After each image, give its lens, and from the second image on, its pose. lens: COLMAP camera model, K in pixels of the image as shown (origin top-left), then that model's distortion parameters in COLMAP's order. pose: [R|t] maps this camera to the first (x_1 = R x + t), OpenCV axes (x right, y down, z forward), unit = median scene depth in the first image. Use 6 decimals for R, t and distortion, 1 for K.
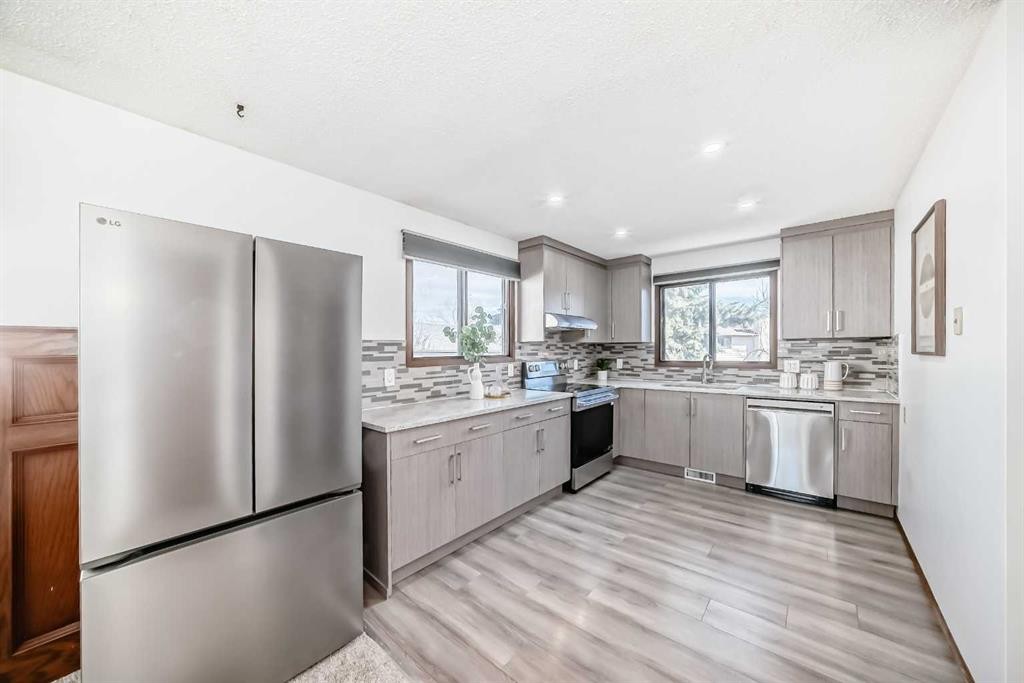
lens RADIAL K [[373.8, 0, 514.5], [0, 373.8, 351.5], [0, 0, 1]] dist [-0.000108, 0.000054]
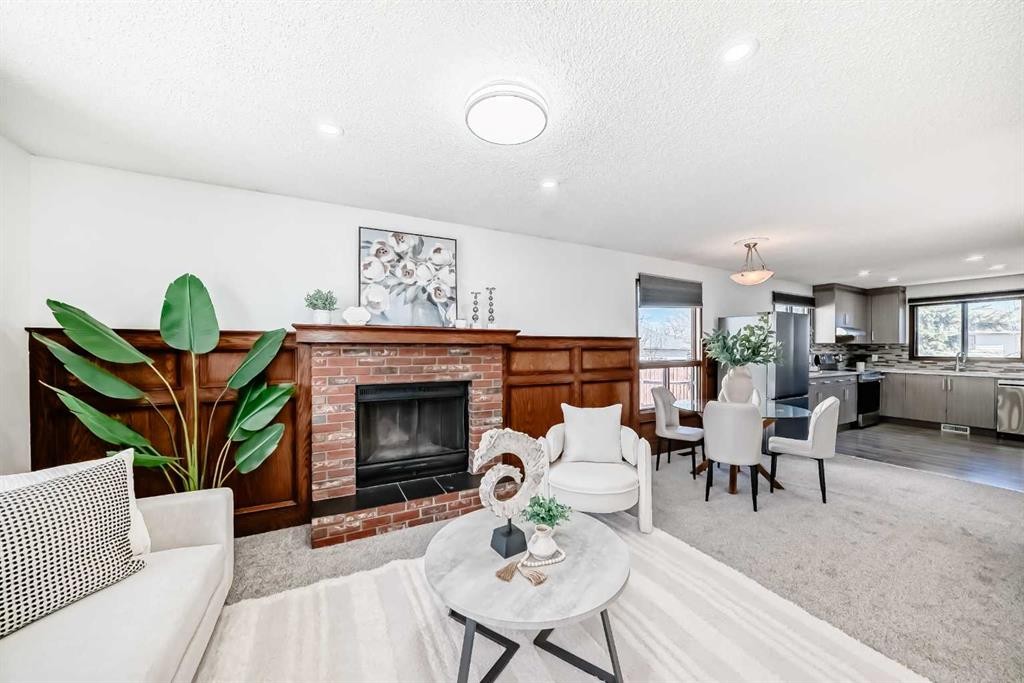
lens RADIAL K [[362.3, 0, 518.7], [0, 362.3, 345.2], [0, 0, 1]] dist [-0.017289, 0.006857]
pose [[0.930049, 0.009069, -0.367323, -0.653749], [-0.012512, 0.999897, -0.006994, 0.012799], [0.367222, 0.011100, 0.930067, -1.070468]]
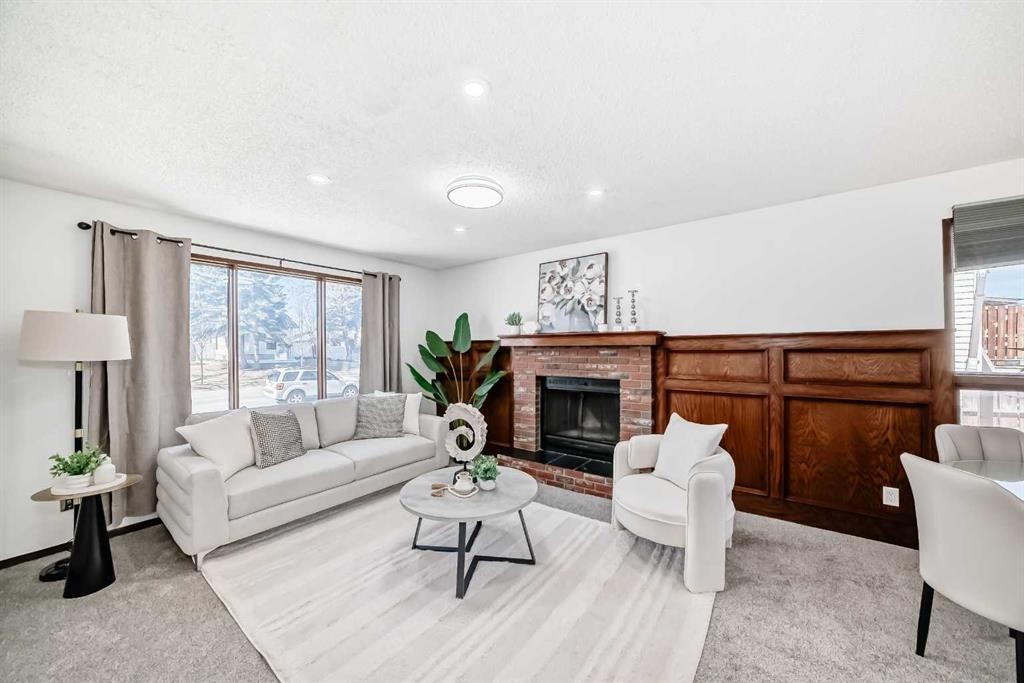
lens RADIAL K [[362.3, 0, 518.7], [0, 362.3, 345.2], [0, 0, 1]] dist [-0.017289, 0.006857]
pose [[0.084625, 0.001820, -0.996411, -0.182826], [-0.000177, 0.999998, 0.001811, 0.002270], [0.996413, 0.000023, 0.084625, -0.647052]]
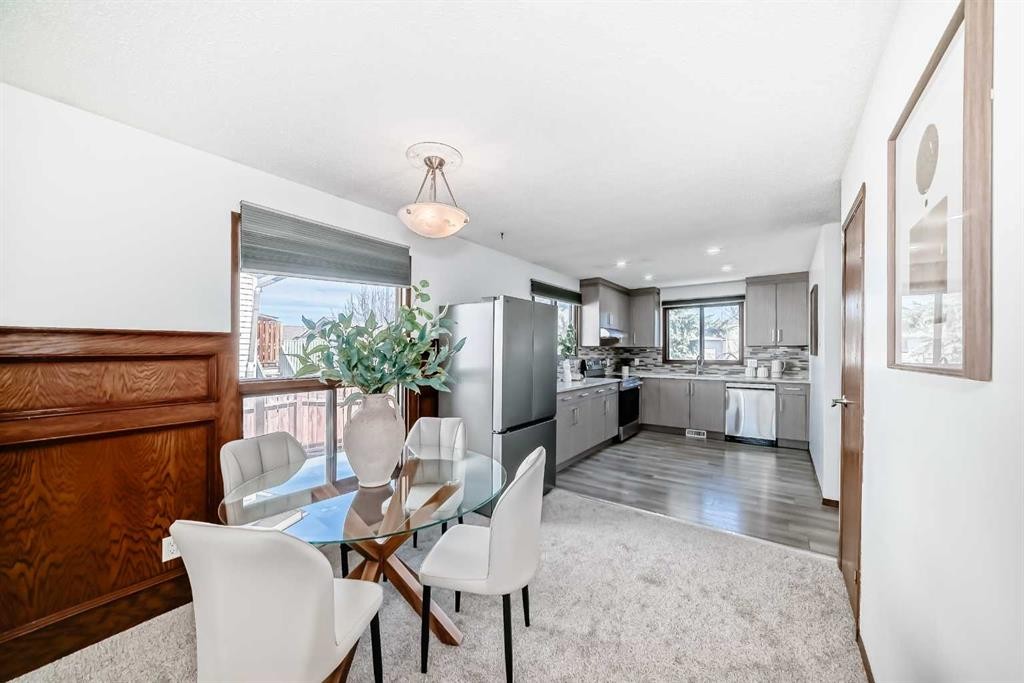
lens RADIAL K [[360.9, 0, 517.6], [0, 360.9, 348.6], [0, 0, 1]] dist [-0.011402, 0.000144]
pose [[0.998257, 0.007999, 0.058473, -0.326518], [-0.007283, 0.999896, -0.012447, 0.003710], [-0.058566, 0.011999, 0.998211, -0.441659]]
